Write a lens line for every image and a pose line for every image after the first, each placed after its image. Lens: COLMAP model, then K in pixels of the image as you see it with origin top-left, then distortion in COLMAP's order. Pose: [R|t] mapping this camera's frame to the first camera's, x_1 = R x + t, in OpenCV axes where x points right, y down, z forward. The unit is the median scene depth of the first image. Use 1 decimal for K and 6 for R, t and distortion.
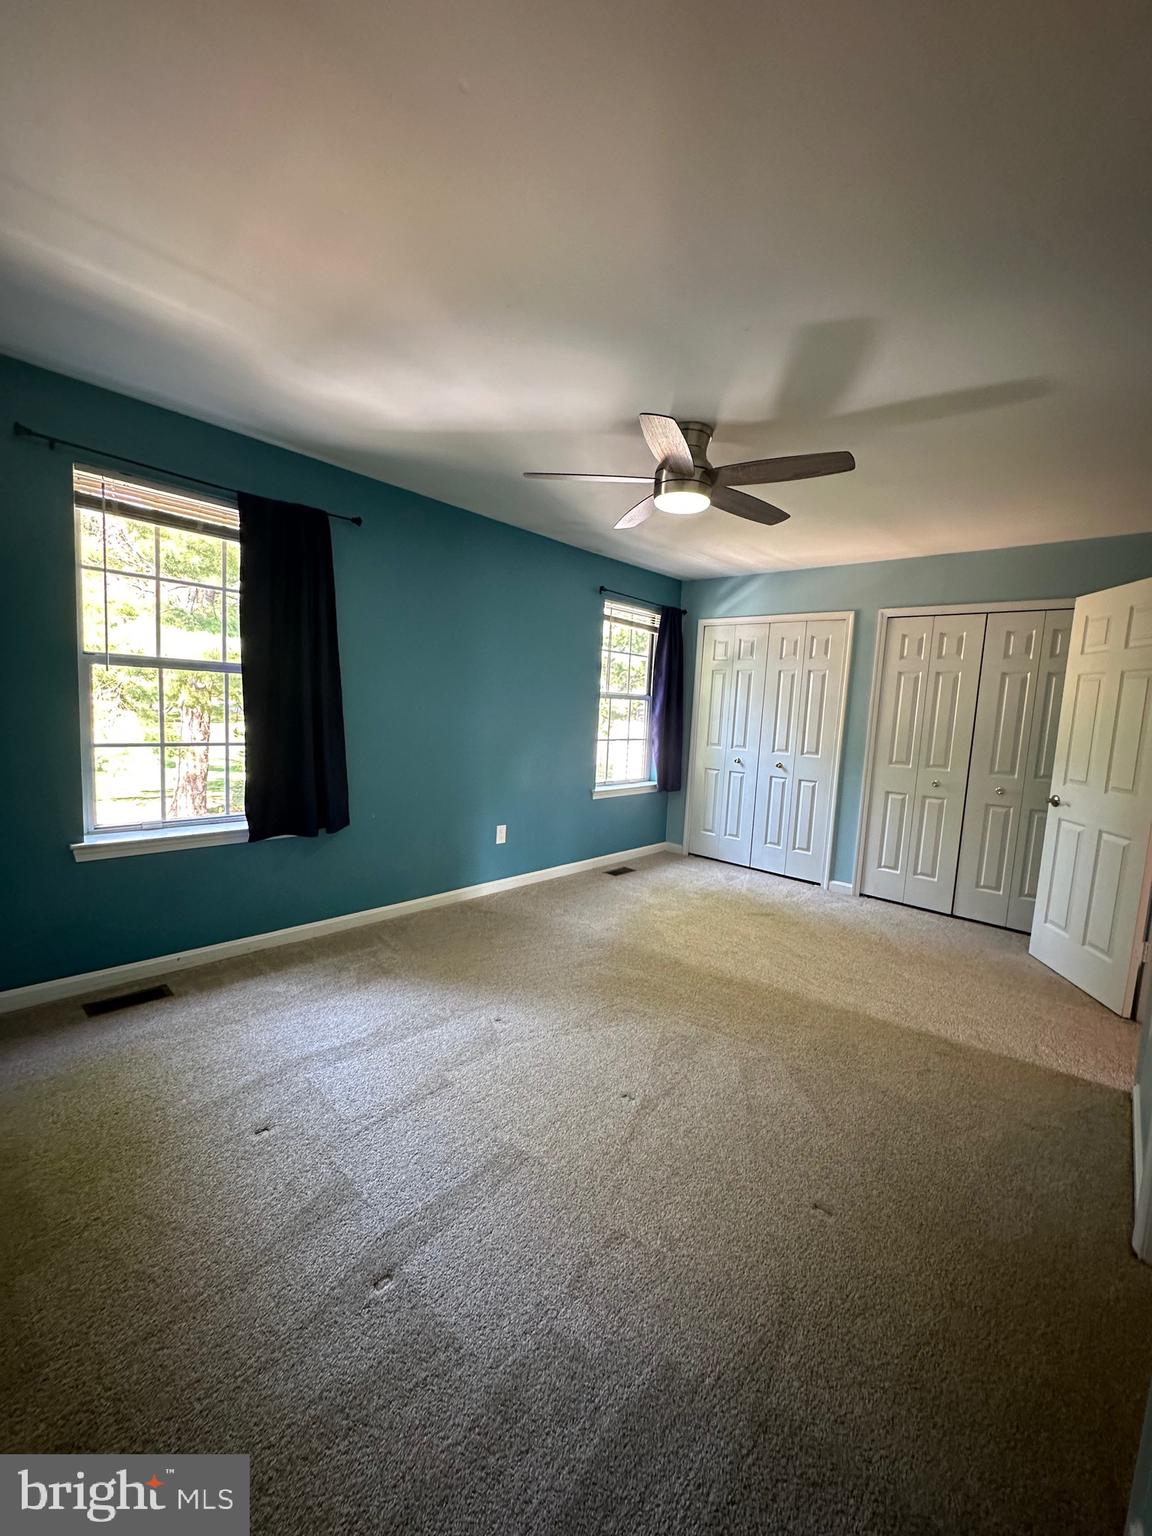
lens RADIAL K [[628.9, 0, 575.9], [0, 628.9, 767.3], [0, 0, 1]] dist [-0.003566, 0.001390]
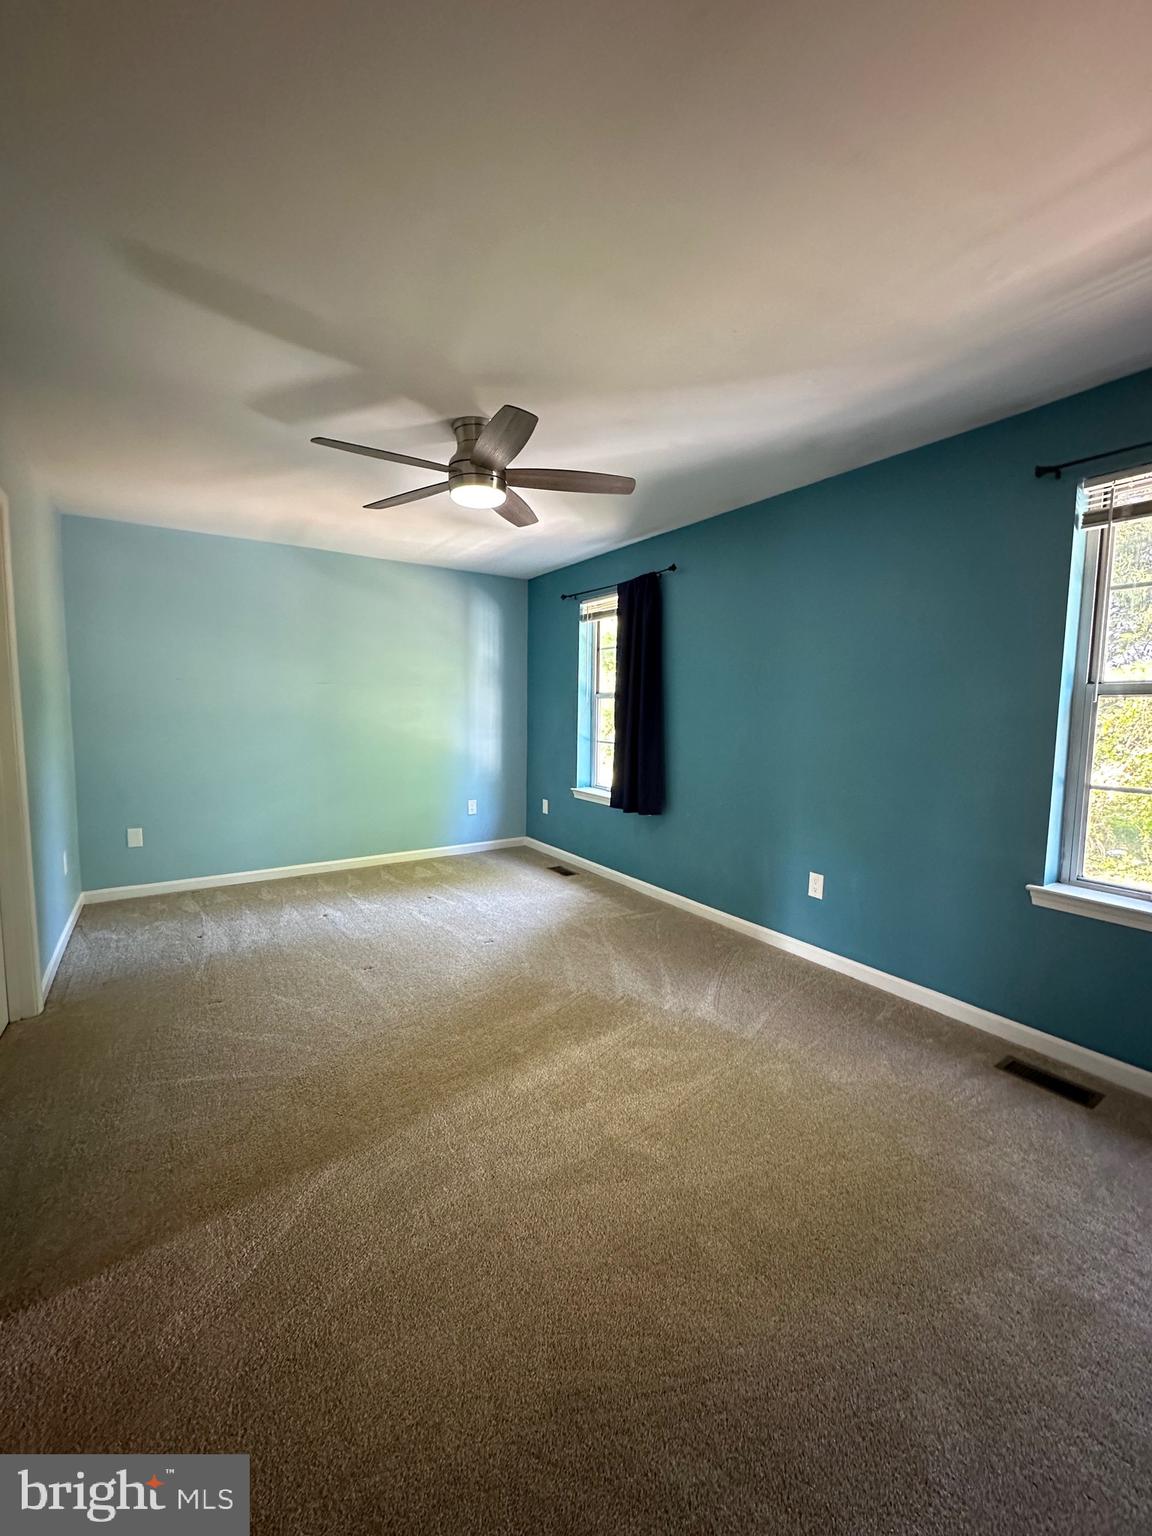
lens RADIAL K [[628.9, 0, 596.2], [0, 628.9, 770.3], [0, 0, 1]] dist [-0.003566, 0.001390]
pose [[-0.243093, 0.018112, -0.969834, 0.710469], [-0.145941, 0.987762, 0.055028, -0.034040], [0.958962, 0.154915, -0.237475, 0.959315]]
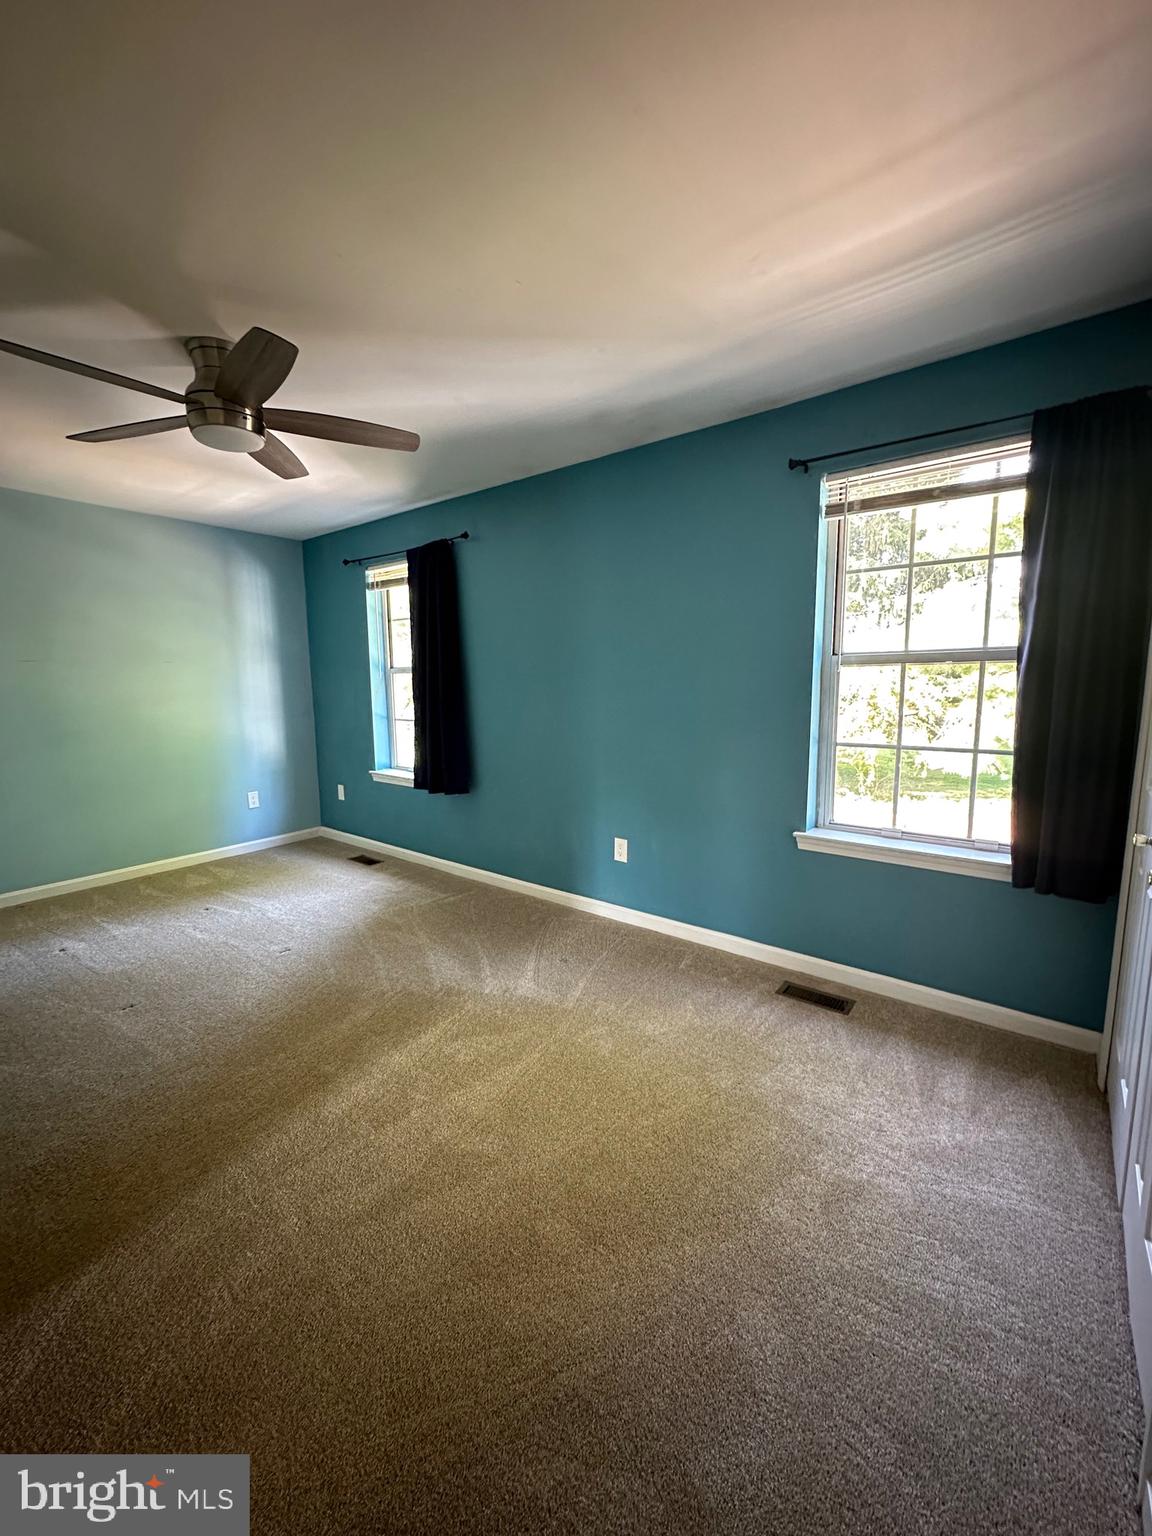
lens RADIAL K [[628.9, 0, 591.7], [0, 628.9, 781.5], [0, 0, 1]] dist [-0.003566, 0.001390]
pose [[0.057435, 0.081928, -0.994982, 0.699670], [-0.108793, 0.991206, 0.075337, -0.037000], [0.992404, 0.103920, 0.065843, 0.955799]]
